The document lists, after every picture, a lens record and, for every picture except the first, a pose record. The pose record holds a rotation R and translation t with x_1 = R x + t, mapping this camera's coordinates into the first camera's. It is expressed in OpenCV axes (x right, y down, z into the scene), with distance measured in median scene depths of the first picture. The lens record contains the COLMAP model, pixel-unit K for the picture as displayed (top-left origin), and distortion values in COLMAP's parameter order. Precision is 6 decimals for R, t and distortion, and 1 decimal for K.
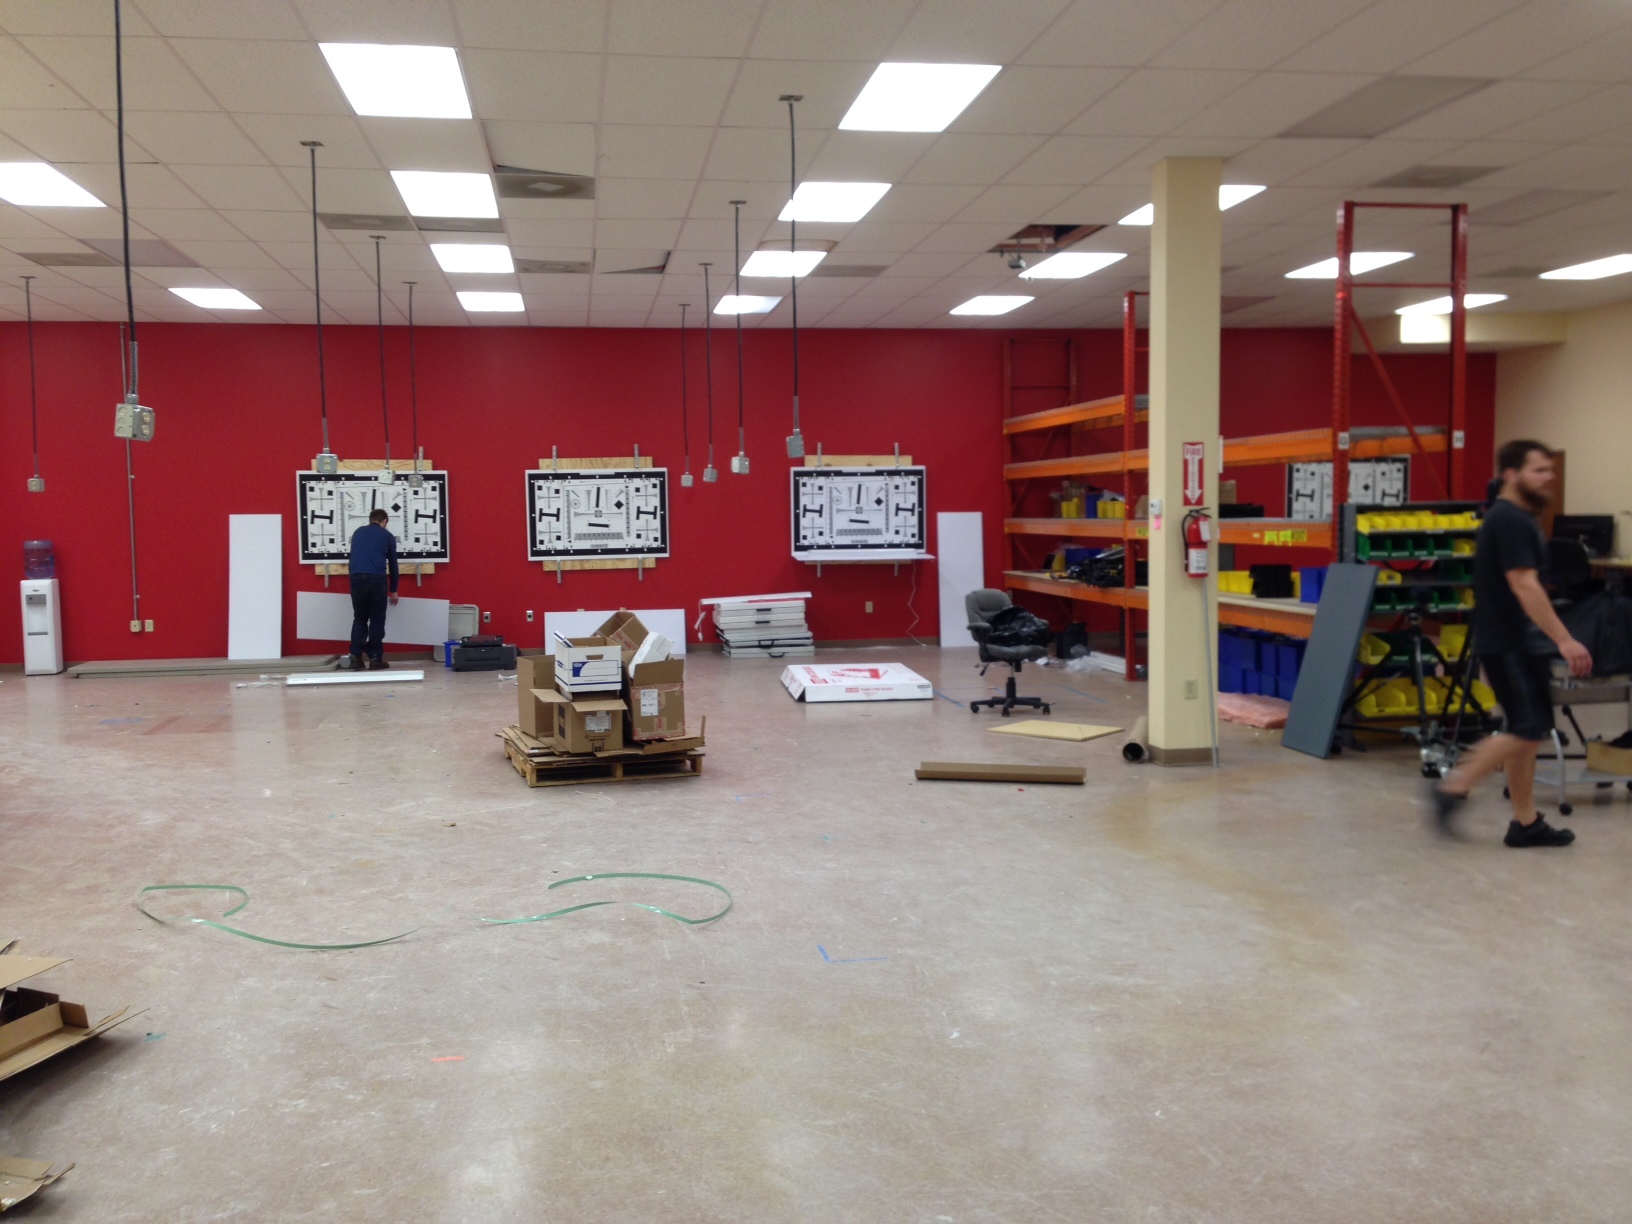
lens RADIAL K [[1543.5, 0, 814.3], [0, 1543.5, 613.1], [0, 0, 1]] dist [-0.021603, 0.000000]
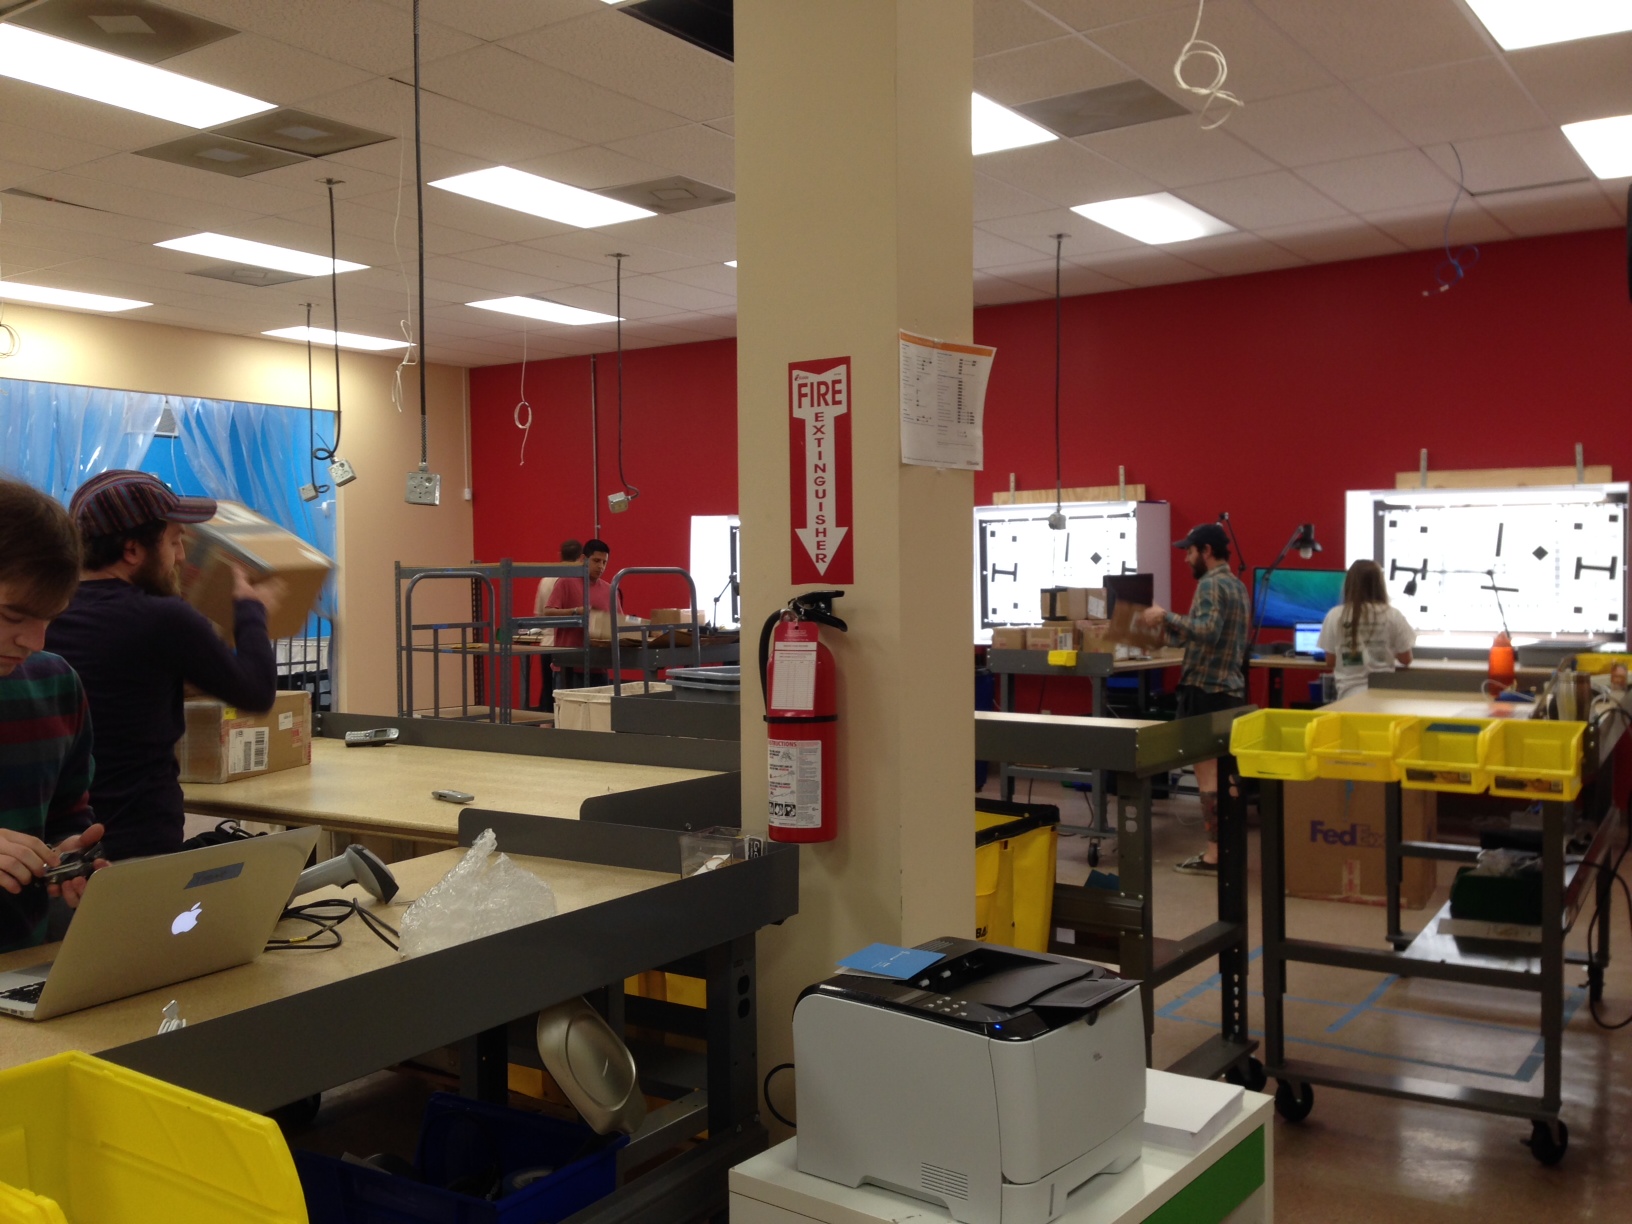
lens RADIAL K [[1543.5, 0, 812.8], [0, 1543.5, 612.8], [0, 0, 1]] dist [-0.021603, 0.000000]
pose [[0.704245, 0.023813, -0.709558, 0.325513], [-0.045158, 0.998916, -0.011296, -0.044707], [0.708520, 0.039998, 0.704557, 0.585295]]
